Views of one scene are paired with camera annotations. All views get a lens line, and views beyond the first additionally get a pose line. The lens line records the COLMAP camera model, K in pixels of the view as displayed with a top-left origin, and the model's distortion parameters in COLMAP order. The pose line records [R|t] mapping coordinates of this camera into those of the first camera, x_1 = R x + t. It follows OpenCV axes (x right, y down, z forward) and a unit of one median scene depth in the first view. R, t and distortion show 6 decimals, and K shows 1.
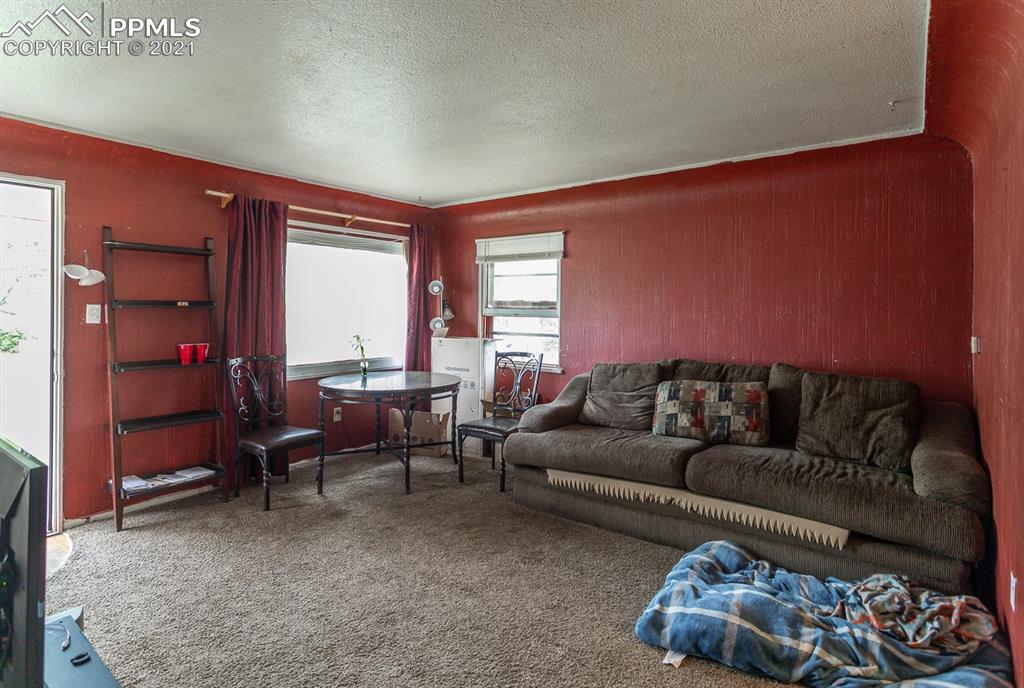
lens RADIAL K [[538.6, 0, 511.9], [0, 538.6, 307.1], [0, 0, 1]] dist [-0.000964, 0.000558]
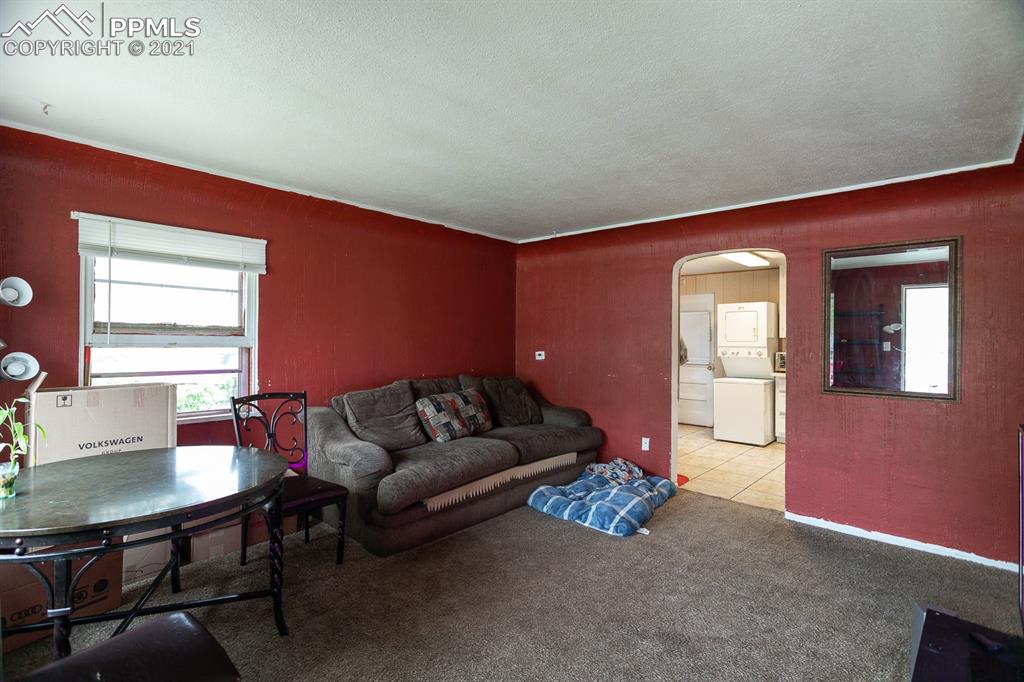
lens RADIAL K [[481.4, 0, 515.8], [0, 481.4, 336.5], [0, 0, 1]] dist [-0.001705, -0.000025]
pose [[0.092908, 0.002921, 0.995670, -0.707048], [-0.008238, 0.999964, -0.002165, 0.002976], [-0.995641, -0.008001, 0.092929, 0.671342]]
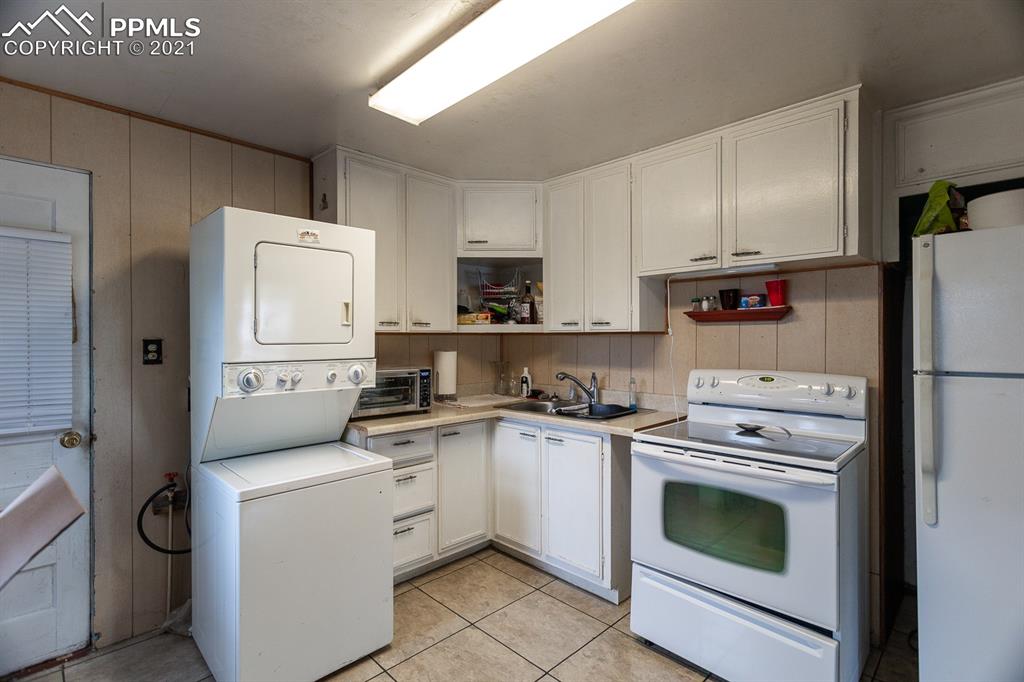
lens RADIAL K [[481.4, 0, 515.8], [0, 481.4, 336.5], [0, 0, 1]] dist [-0.001705, -0.000025]
pose [[-0.989324, -0.004950, 0.145651, 0.697650], [-0.005436, 0.999981, -0.002939, 0.003095], [-0.145633, -0.003700, -0.989332, 0.527486]]
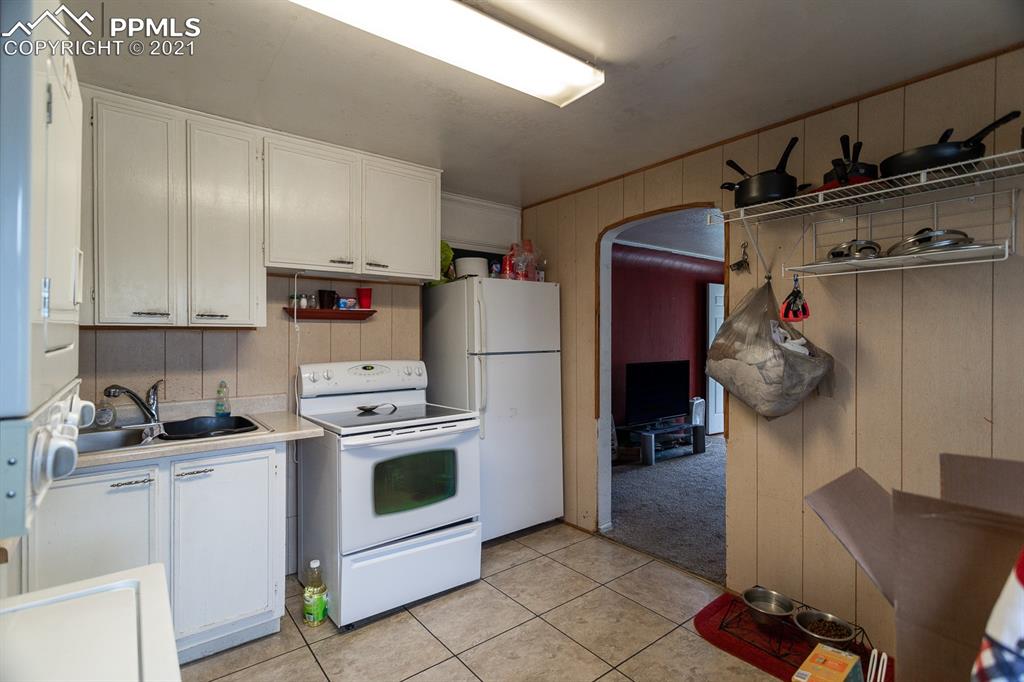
lens RADIAL K [[478.0, 0, 507.1], [0, 478.0, 337.5], [0, 0, 1]] dist [0.002440, 0.000742]
pose [[-0.267418, -0.000444, -0.963580, 1.131525], [-0.002290, 0.999997, 0.000175, 0.005583], [0.963578, 0.002254, -0.267419, 0.287875]]
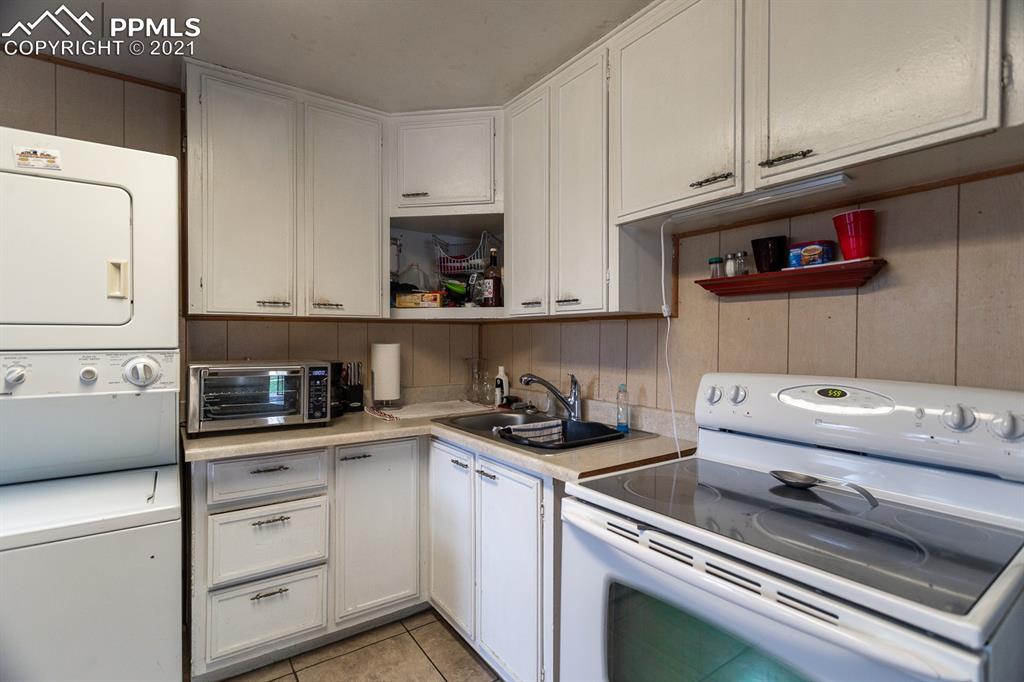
lens RADIAL K [[486.2, 0, 507.8], [0, 486.2, 337.8], [0, 0, 1]] dist [0.002106, 0.000491]
pose [[-0.945919, -0.008167, 0.324299, 0.576312], [-0.007828, 0.999967, 0.002348, 0.016331], [-0.324307, -0.000318, -0.945952, 0.272393]]
